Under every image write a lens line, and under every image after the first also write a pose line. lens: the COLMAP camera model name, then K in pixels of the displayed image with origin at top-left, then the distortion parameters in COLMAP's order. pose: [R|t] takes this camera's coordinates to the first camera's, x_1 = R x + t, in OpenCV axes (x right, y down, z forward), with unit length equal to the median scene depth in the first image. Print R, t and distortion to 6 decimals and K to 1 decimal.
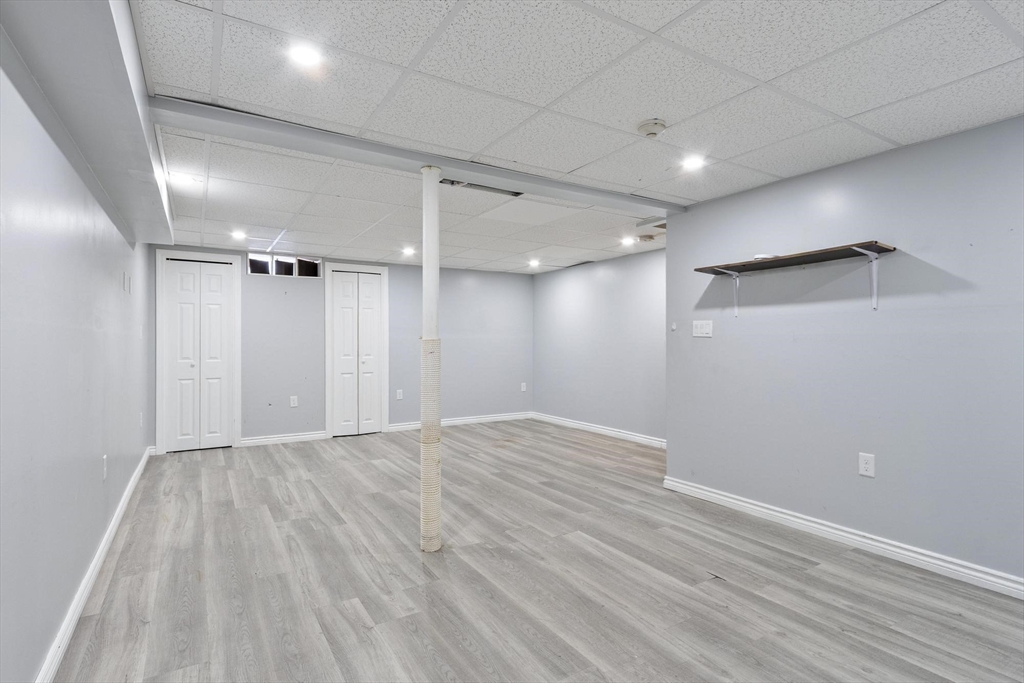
lens RADIAL K [[508.5, 0, 512.0], [0, 508.5, 341.5], [0, 0, 1]] dist [0.002563, -0.000467]
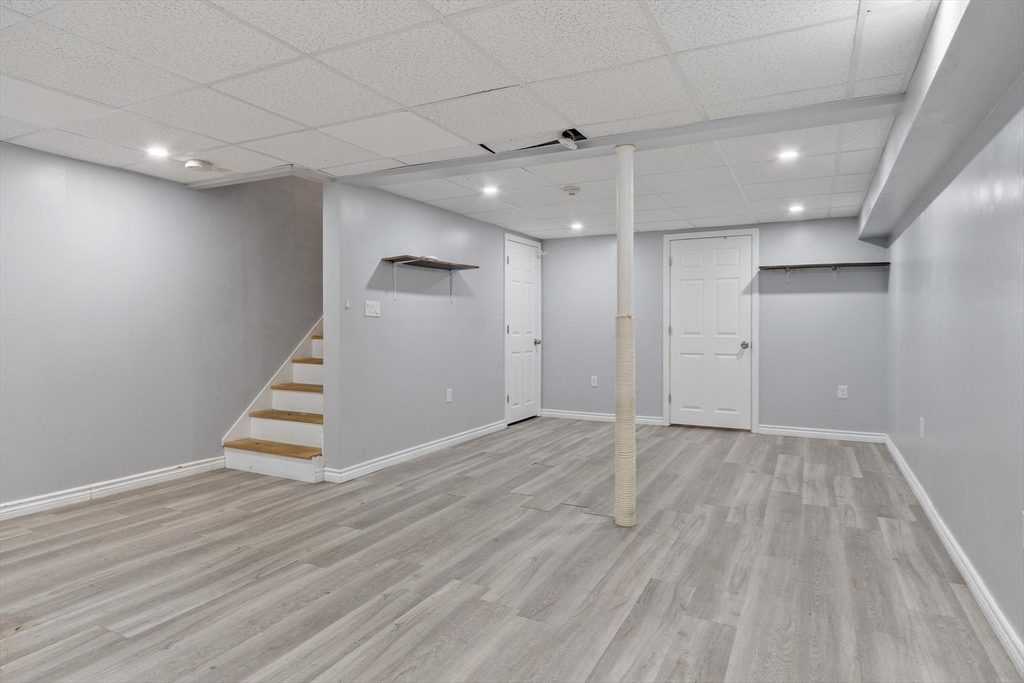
lens RADIAL K [[571.4, 0, 511.0], [0, 571.4, 336.7], [0, 0, 1]] dist [0.001565, 0.000467]
pose [[-0.504389, -0.018840, 0.863271, -0.922728], [-0.000815, 0.999772, 0.021343, 0.007694], [-0.863476, 0.010062, -0.504289, 1.597297]]
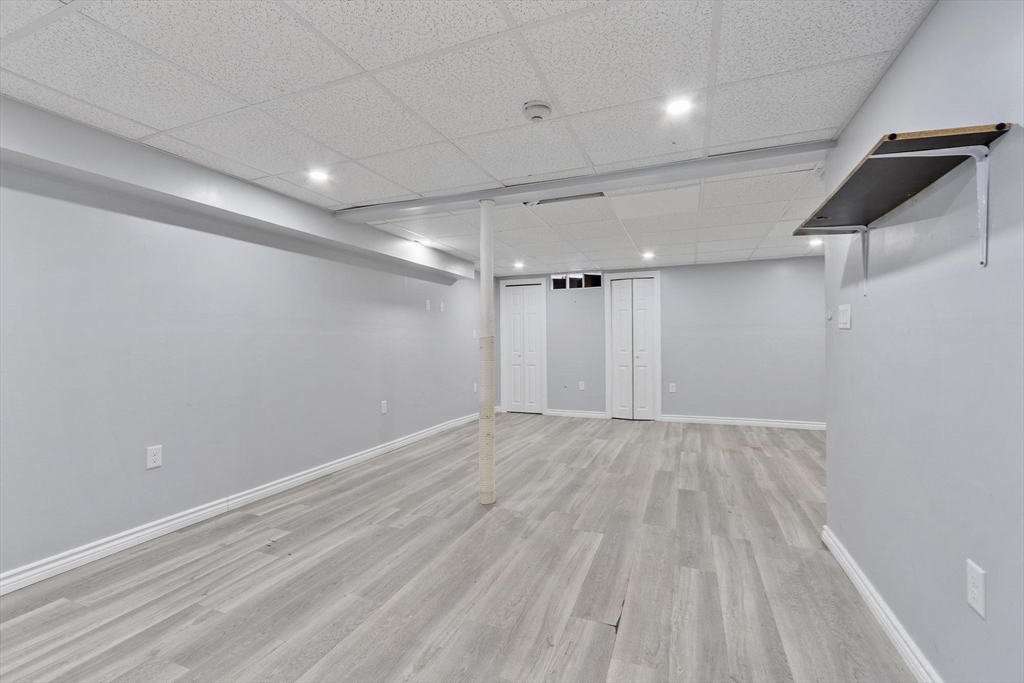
lens RADIAL K [[448.2, 0, 513.9], [0, 448.2, 343.7], [0, 0, 1]] dist [0.000776, -0.000609]
pose [[0.591437, 0.002522, -0.806347, 0.704802], [0.006046, 0.999953, 0.007562, 0.003719], [0.806328, -0.009348, 0.591395, 0.358355]]
